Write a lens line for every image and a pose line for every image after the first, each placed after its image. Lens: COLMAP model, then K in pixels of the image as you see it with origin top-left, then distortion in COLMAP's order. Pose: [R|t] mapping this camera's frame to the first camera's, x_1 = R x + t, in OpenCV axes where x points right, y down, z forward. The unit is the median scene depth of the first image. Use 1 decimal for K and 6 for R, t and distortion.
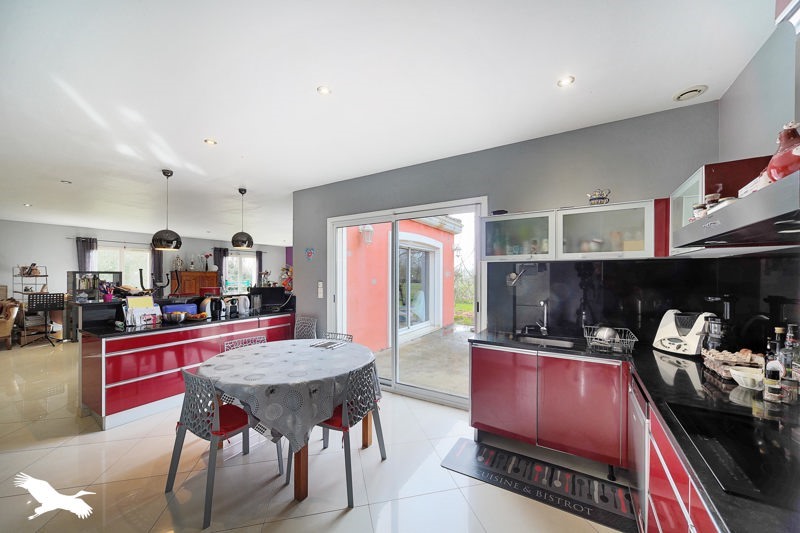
lens RADIAL K [[296.3, 0, 401.0], [0, 296.3, 271.7], [0, 0, 1]] dist [0.000903, 0.000093]
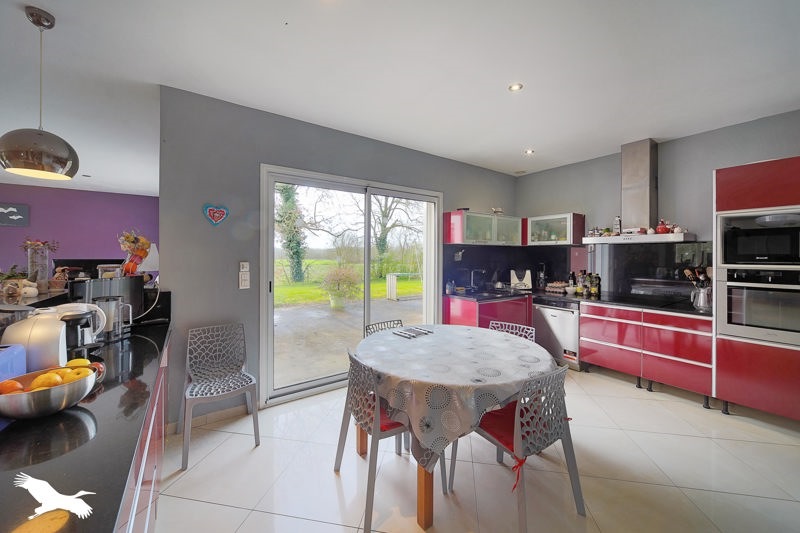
lens RADIAL K [[295.1, 0, 399.7], [0, 295.1, 254.9], [0, 0, 1]] dist [0.000411, 0.000081]
pose [[0.404016, 0.001066, 0.914751, -1.301978], [-0.013756, 0.999893, 0.004910, 0.019618], [-0.914648, -0.014567, 0.403988, 0.853277]]
